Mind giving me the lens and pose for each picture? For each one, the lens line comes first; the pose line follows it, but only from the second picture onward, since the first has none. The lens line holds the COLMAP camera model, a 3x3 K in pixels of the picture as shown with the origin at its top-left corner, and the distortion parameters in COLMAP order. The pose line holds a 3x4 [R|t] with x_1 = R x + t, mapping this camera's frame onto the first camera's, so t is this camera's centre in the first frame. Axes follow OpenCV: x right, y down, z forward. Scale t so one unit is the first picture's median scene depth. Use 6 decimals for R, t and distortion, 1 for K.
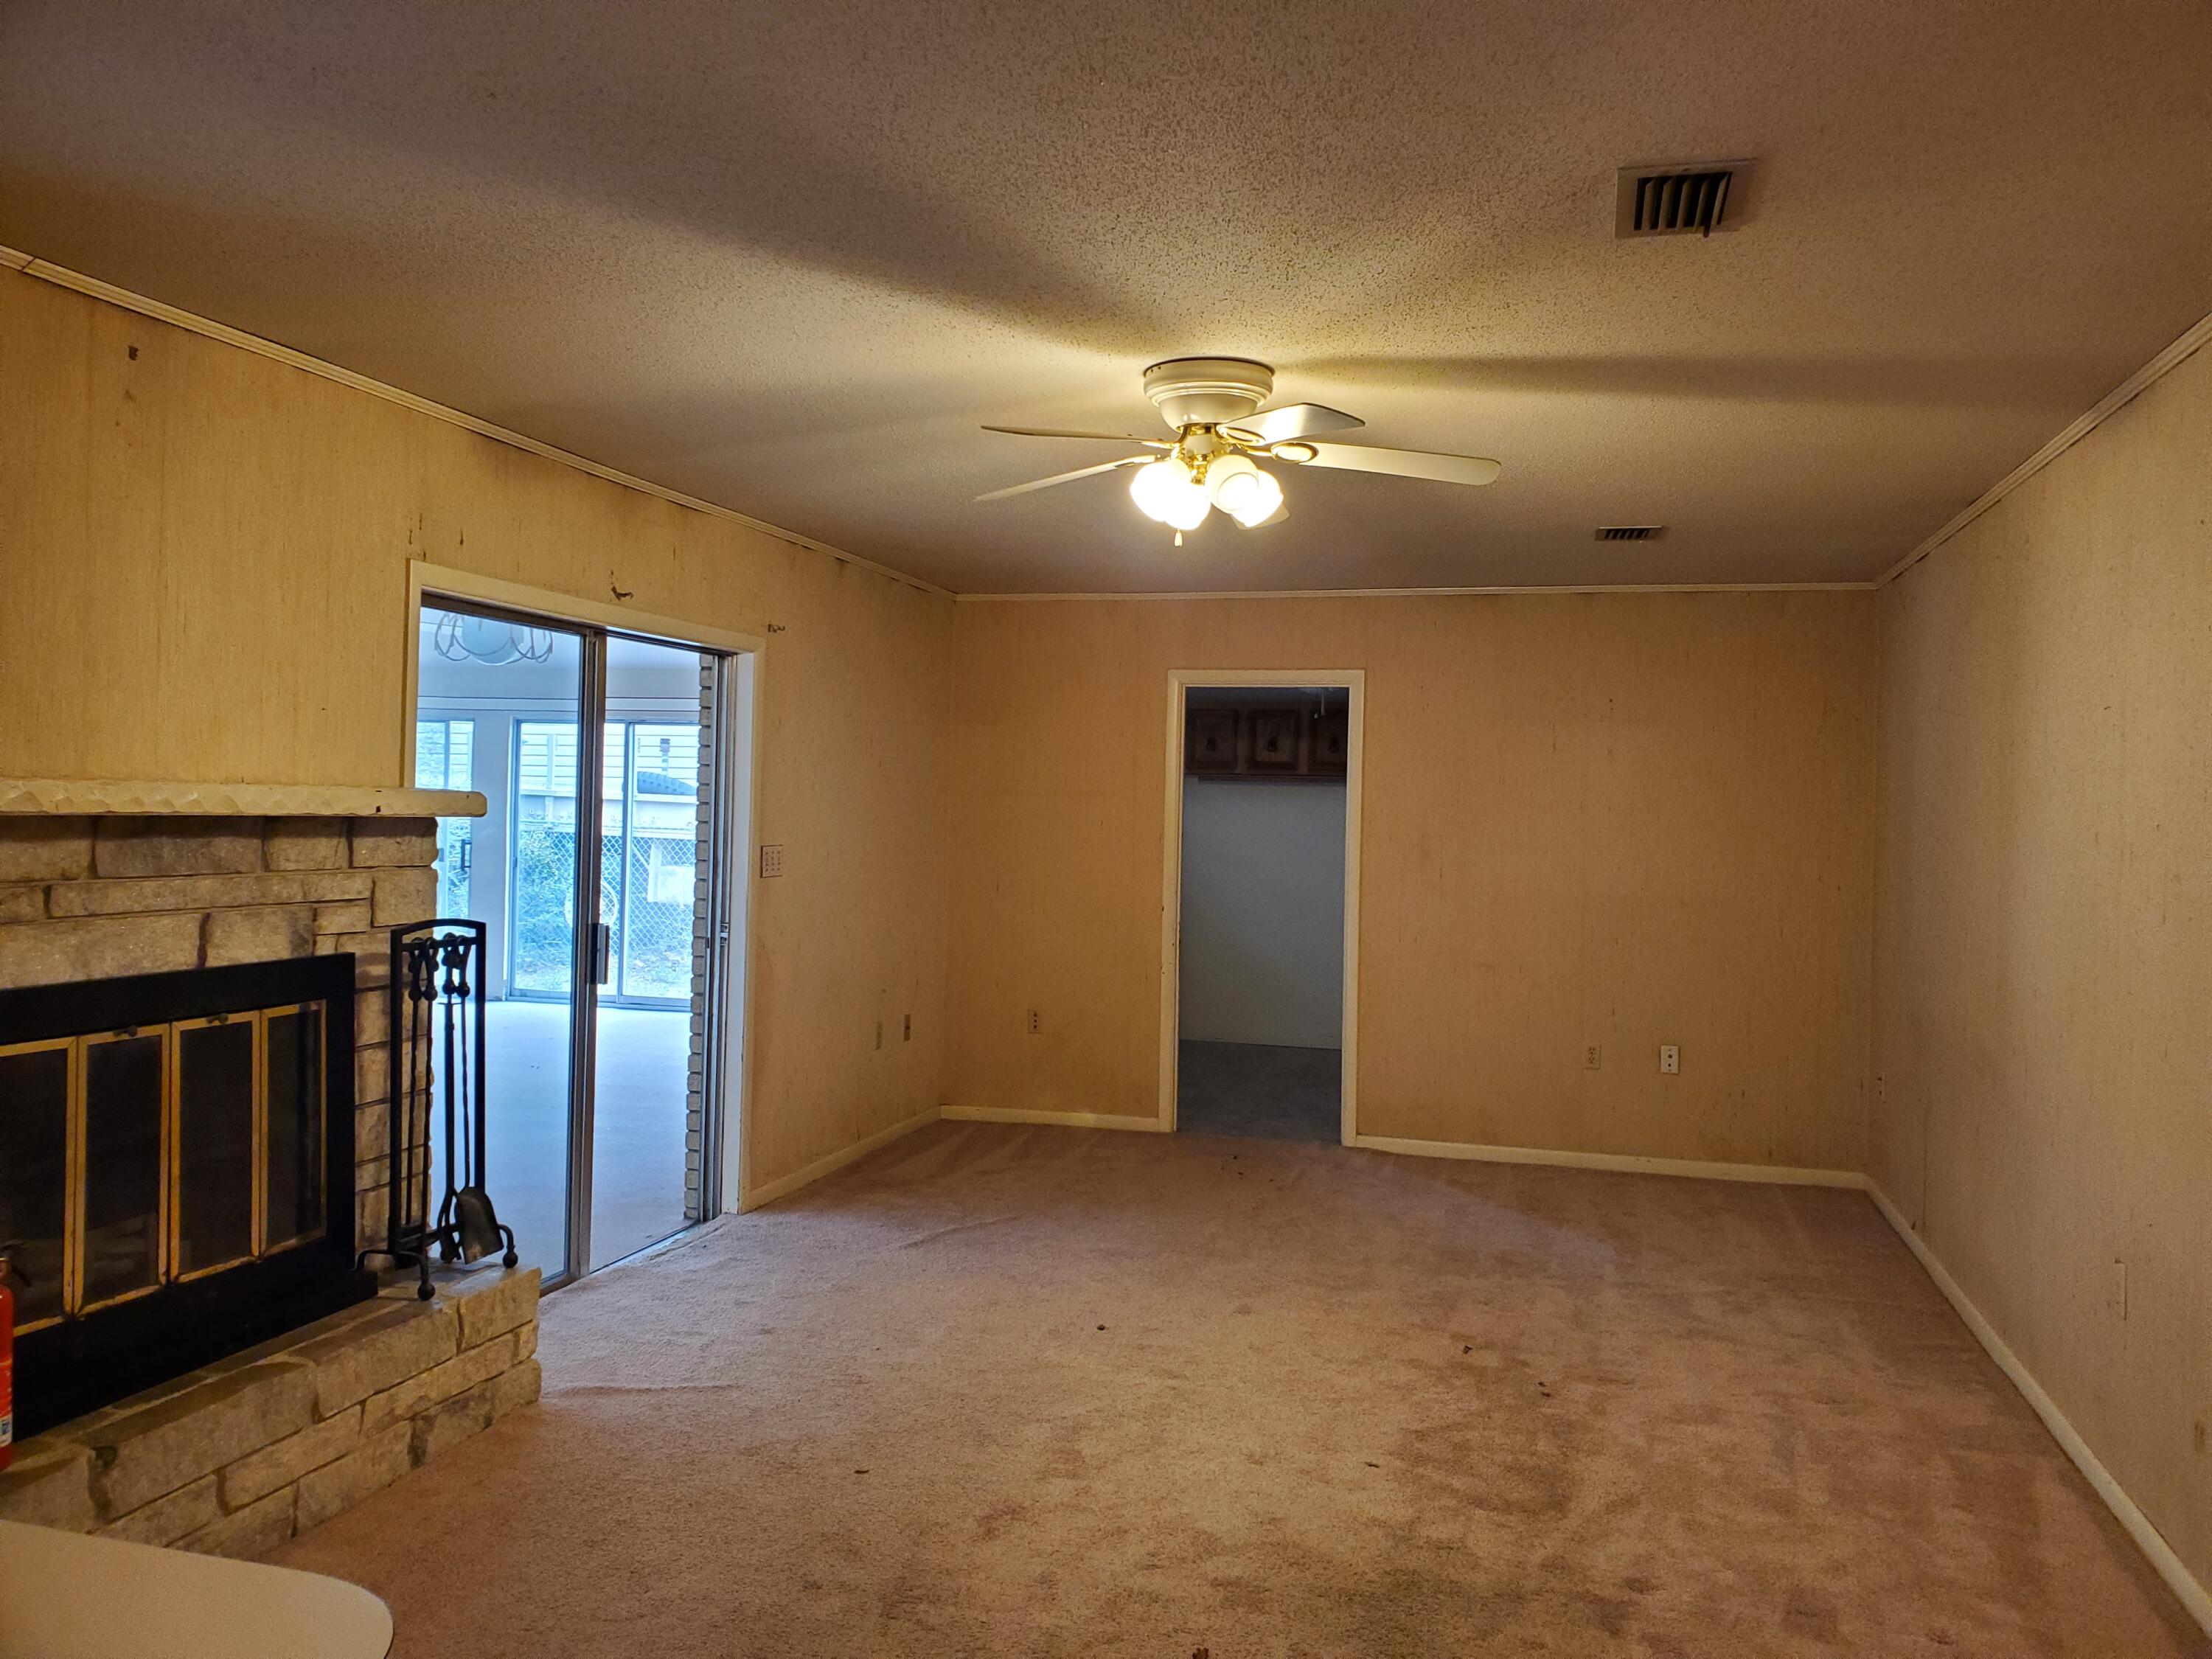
lens RADIAL K [[1759.1, 0, 1103.9], [0, 1759.1, 829.7], [0, 0, 1]] dist [0.034543, 0.011503]
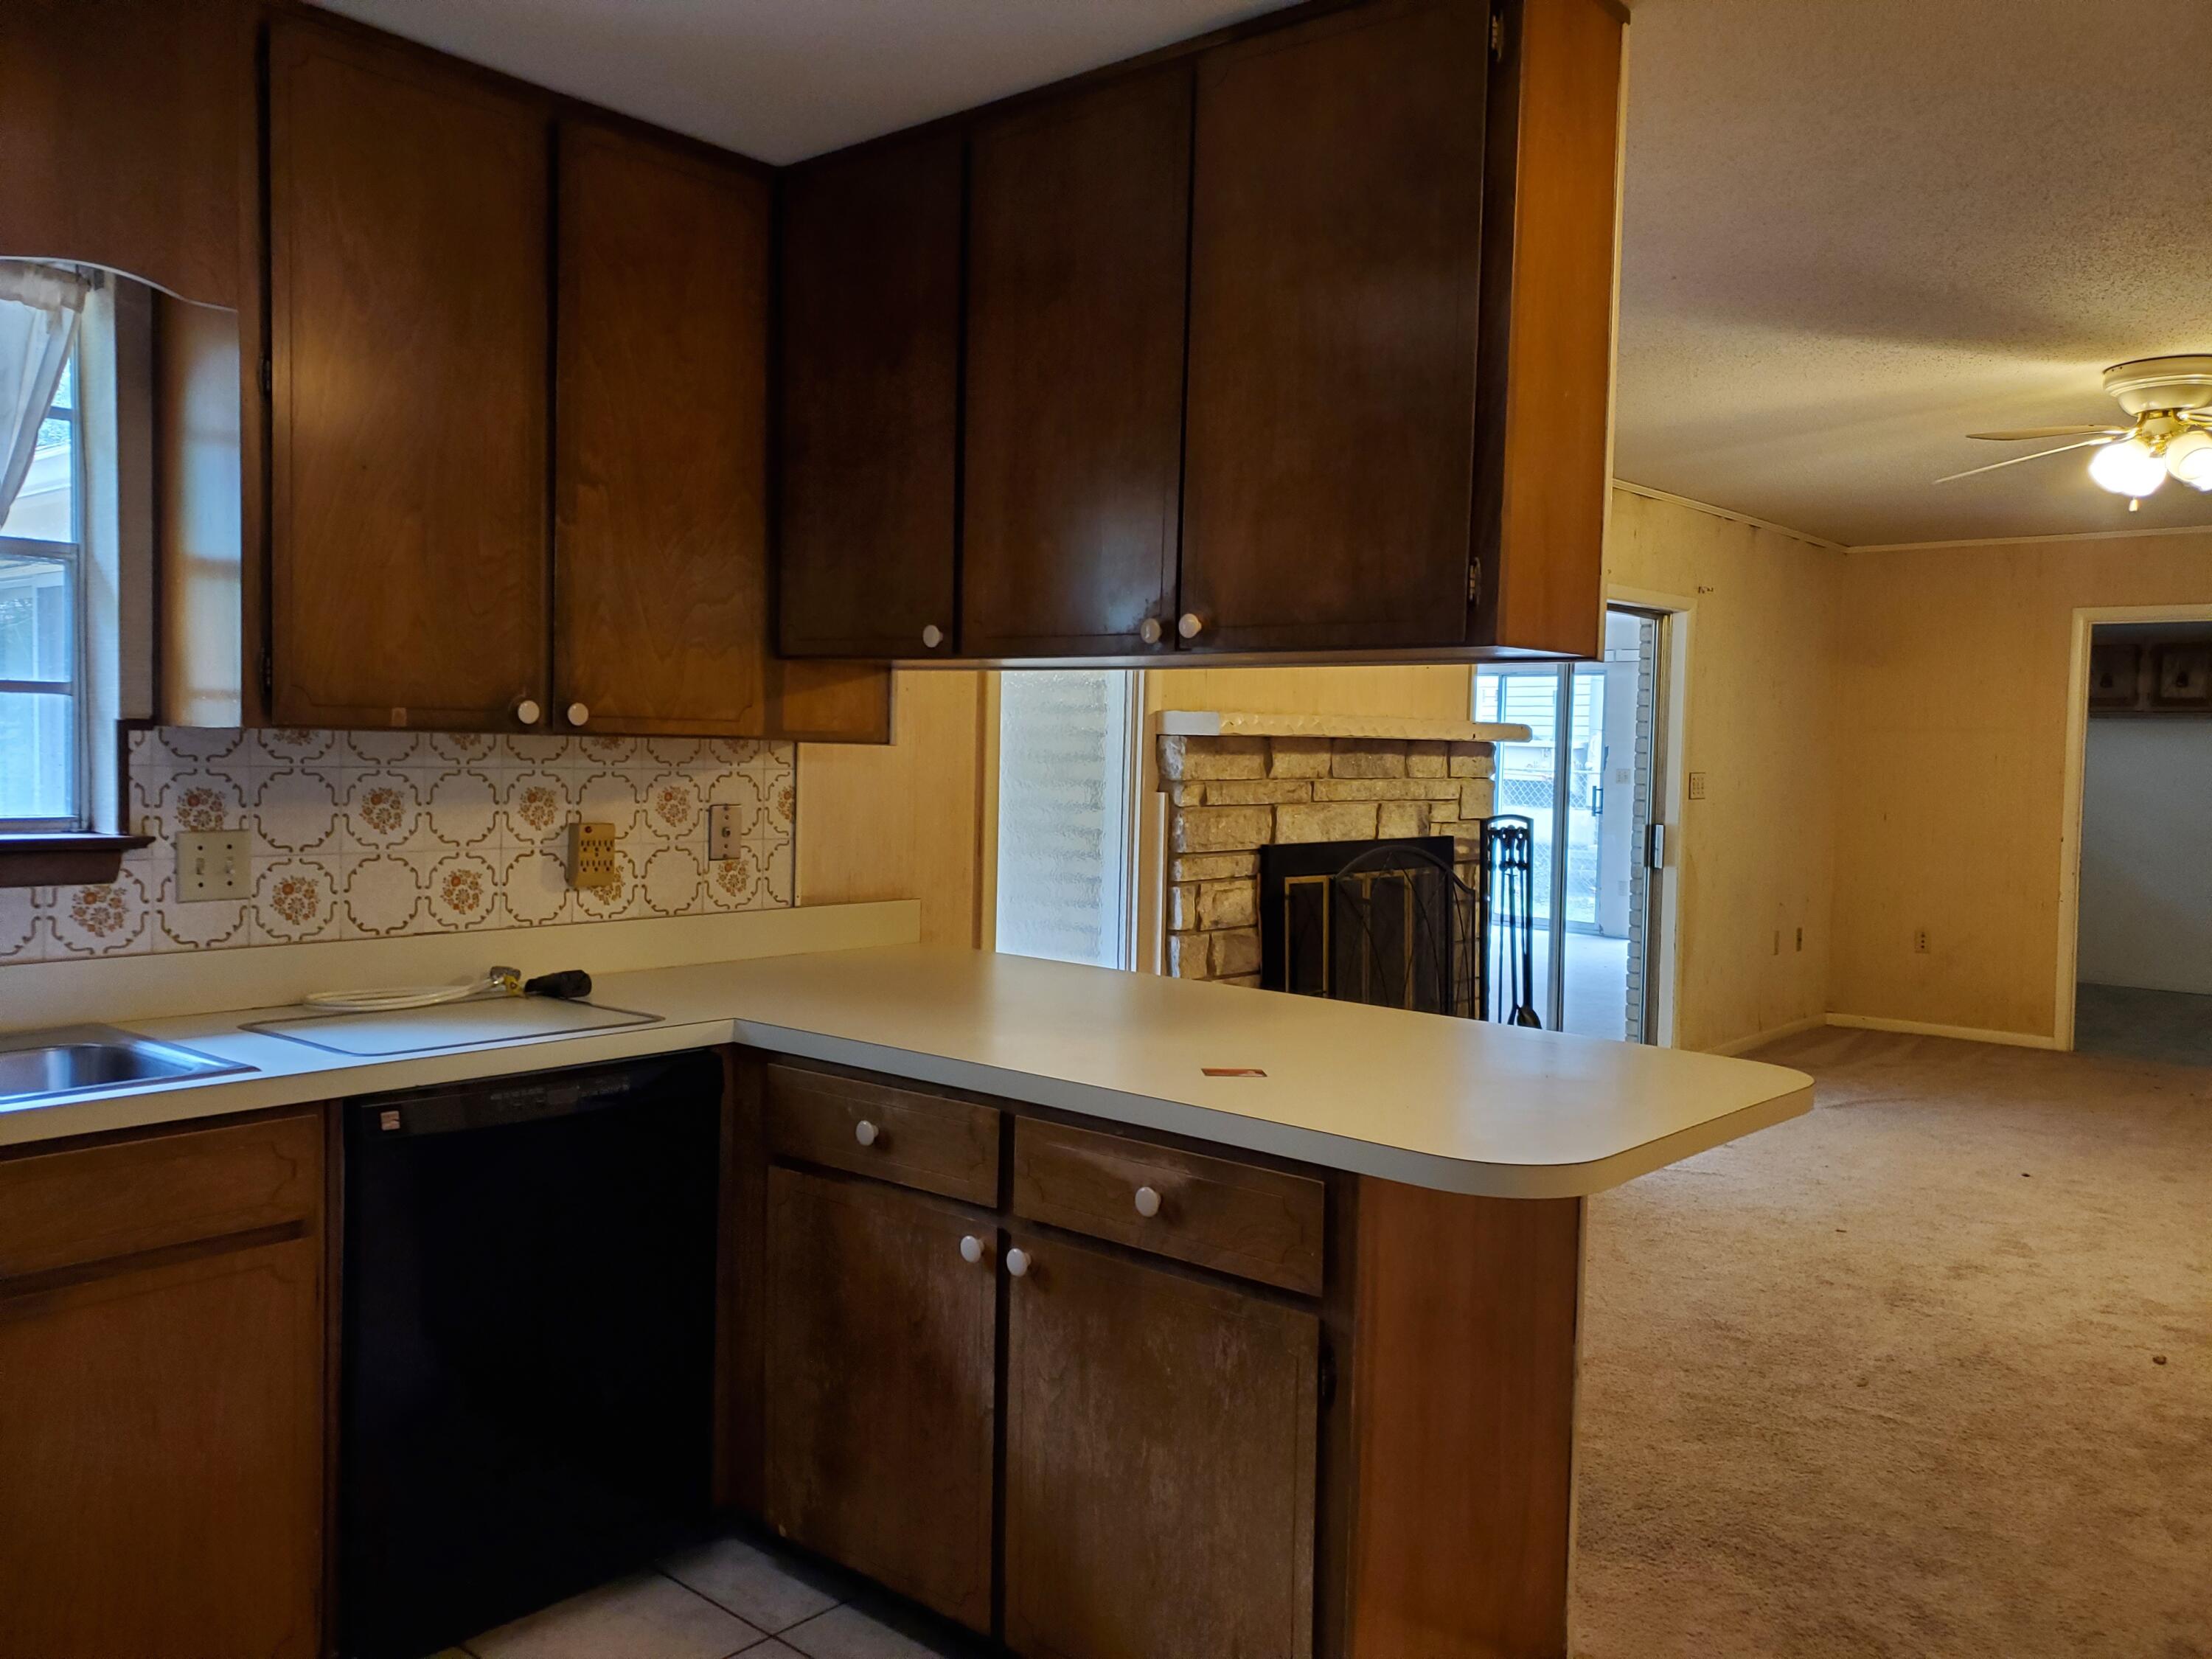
lens RADIAL K [[1759.1, 0, 1103.9], [0, 1759.1, 829.7], [0, 0, 1]] dist [0.034543, 0.011503]
pose [[0.907543, 0.012840, -0.419763, -0.082675], [-0.002021, 0.999654, 0.026210, 0.028148], [0.419955, -0.022938, 0.907255, -0.420362]]
